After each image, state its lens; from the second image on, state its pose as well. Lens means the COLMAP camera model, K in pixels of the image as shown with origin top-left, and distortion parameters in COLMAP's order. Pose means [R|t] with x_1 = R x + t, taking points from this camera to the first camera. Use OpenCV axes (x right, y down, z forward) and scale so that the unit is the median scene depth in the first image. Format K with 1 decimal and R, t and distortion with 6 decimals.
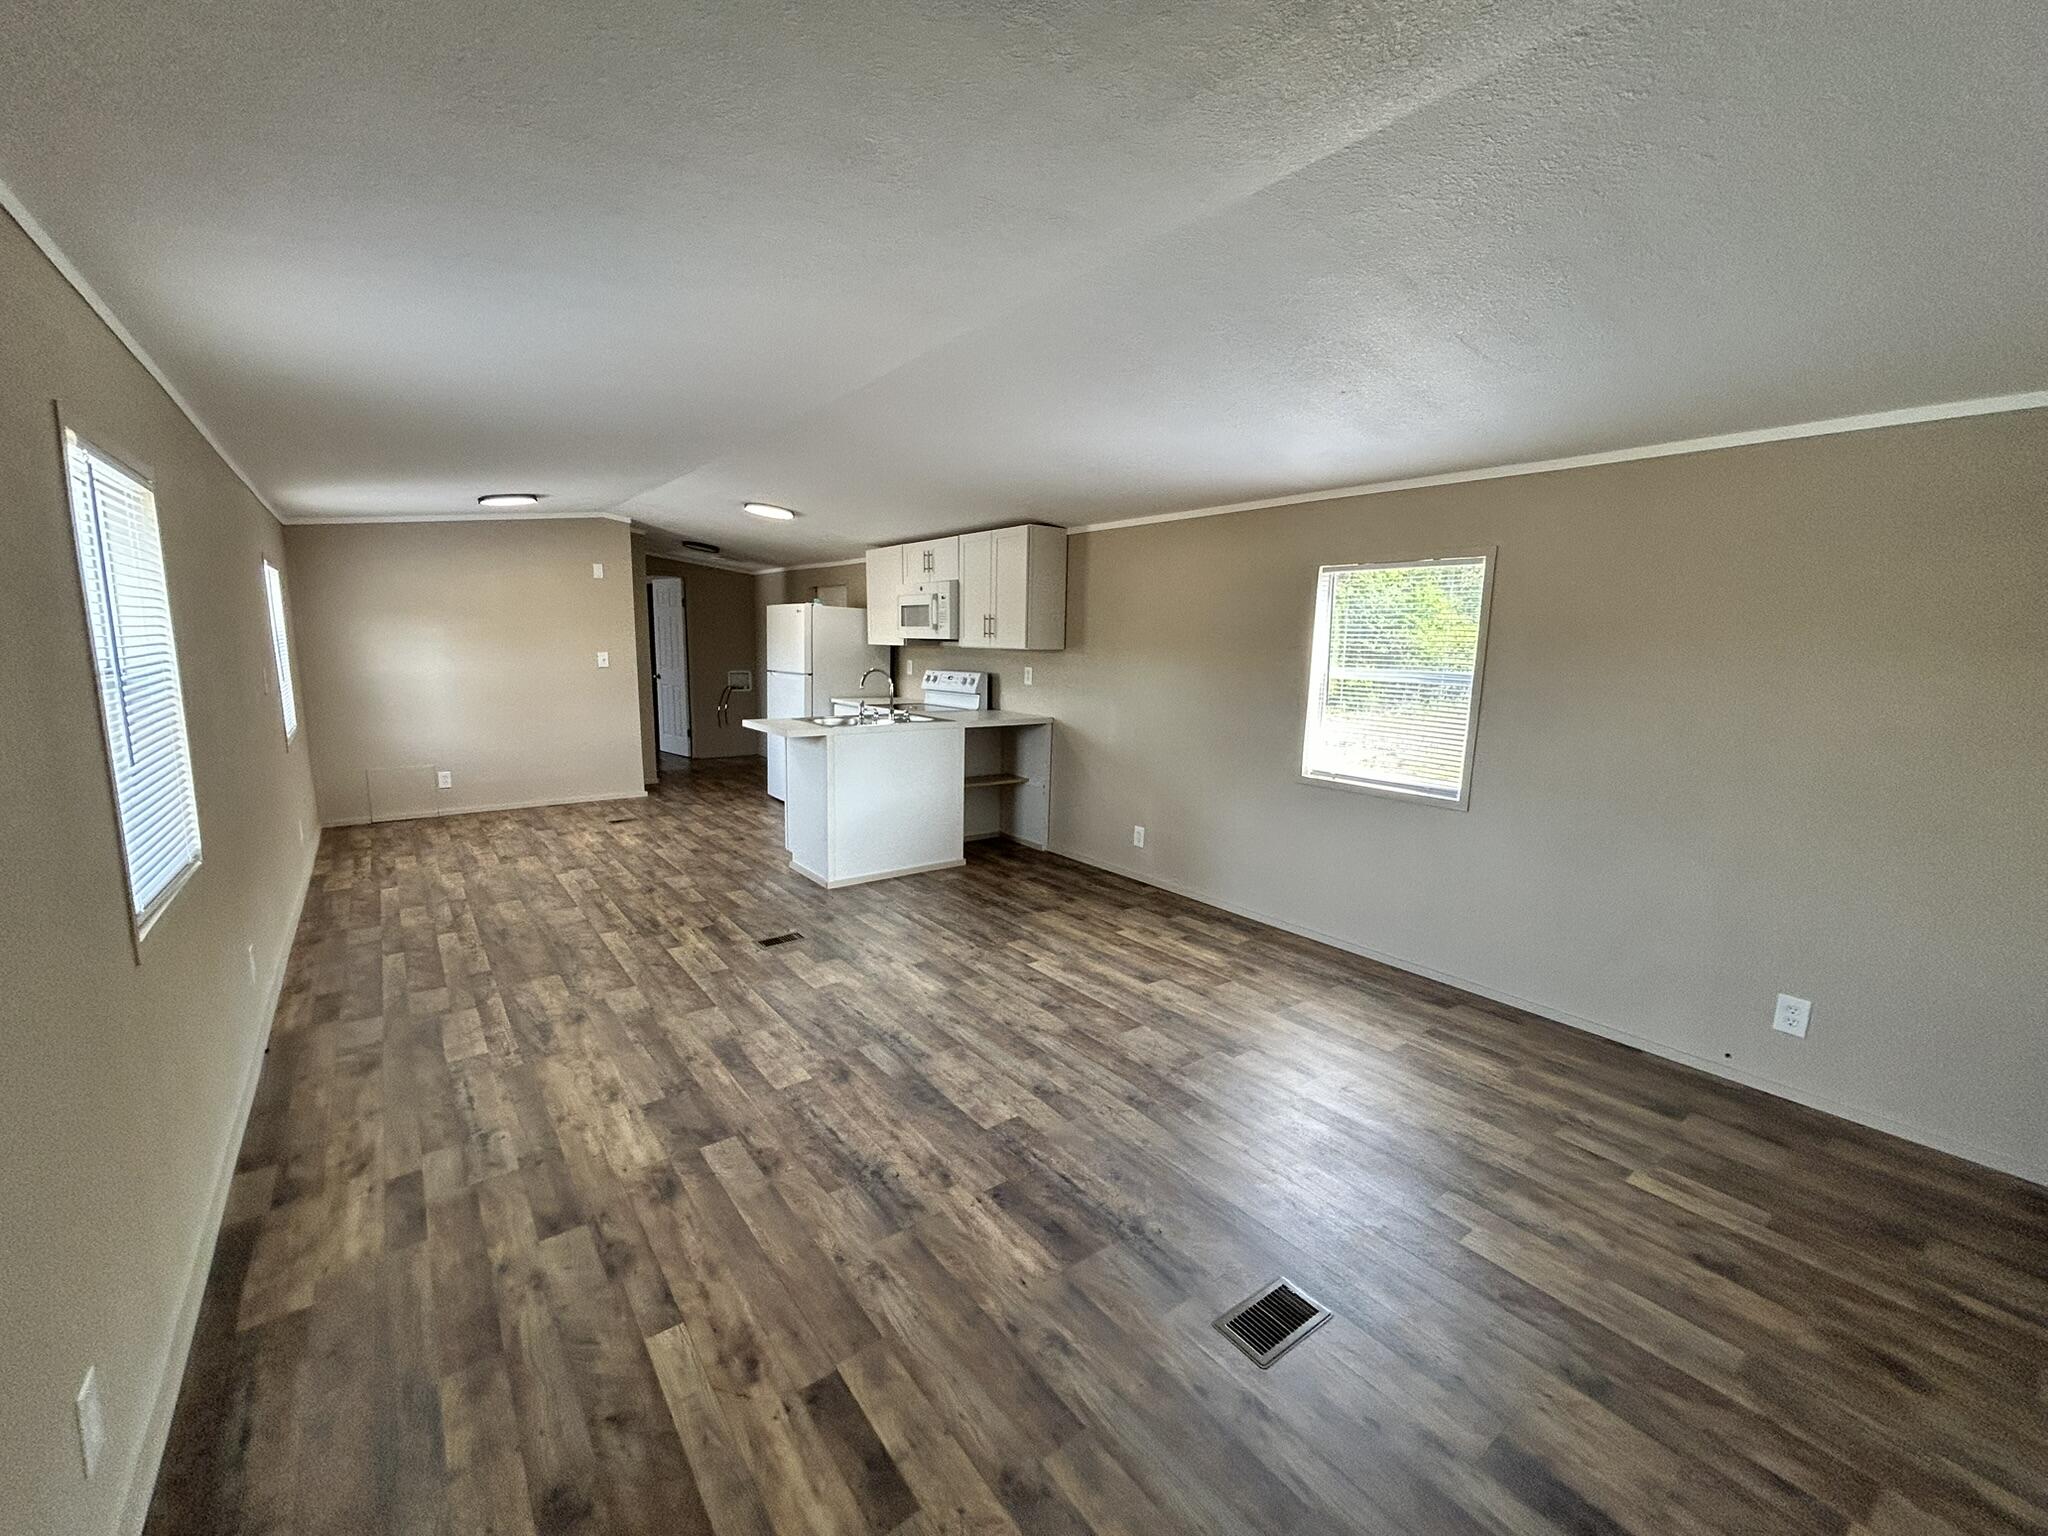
lens RADIAL K [[840.8, 0, 1024.0], [0, 840.8, 768.0], [0, 0, 1]] dist [0.000170, -0.000001]
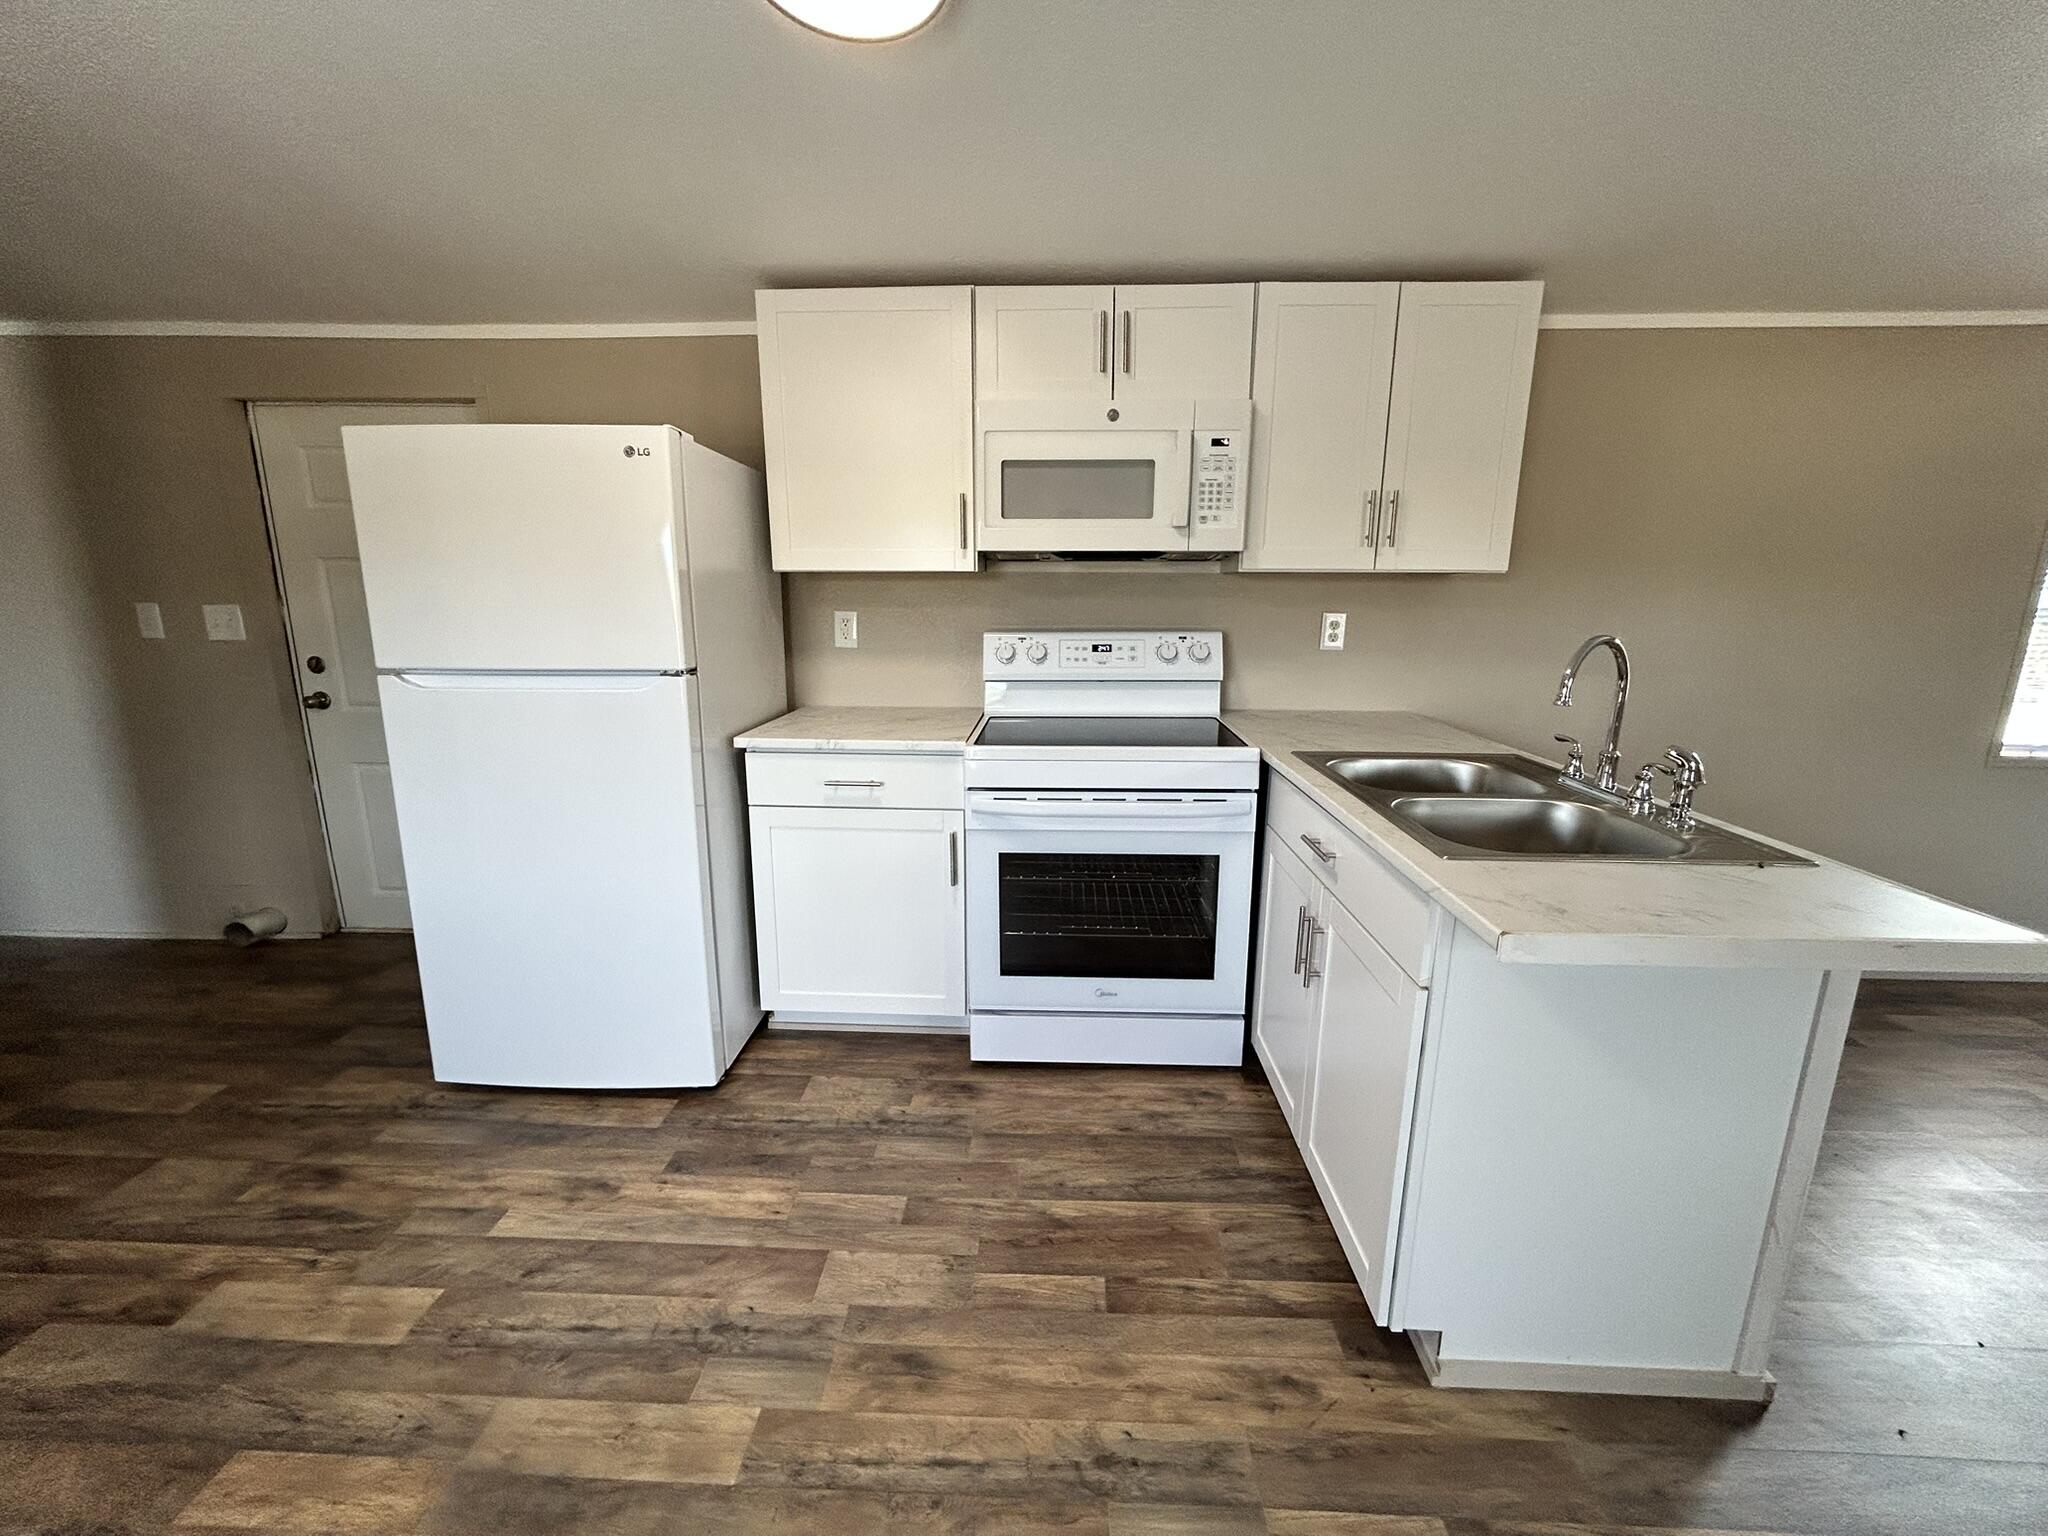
lens RADIAL K [[815.3, 0, 1024.0], [0, 815.3, 768.0], [0, 0, 1]] dist [-0.001361, -0.000044]
pose [[0.624060, -0.190776, 0.757729, -0.435597], [0.120853, 0.981633, 0.147616, -0.113694], [-0.771974, -0.000547, 0.635654, 0.772274]]
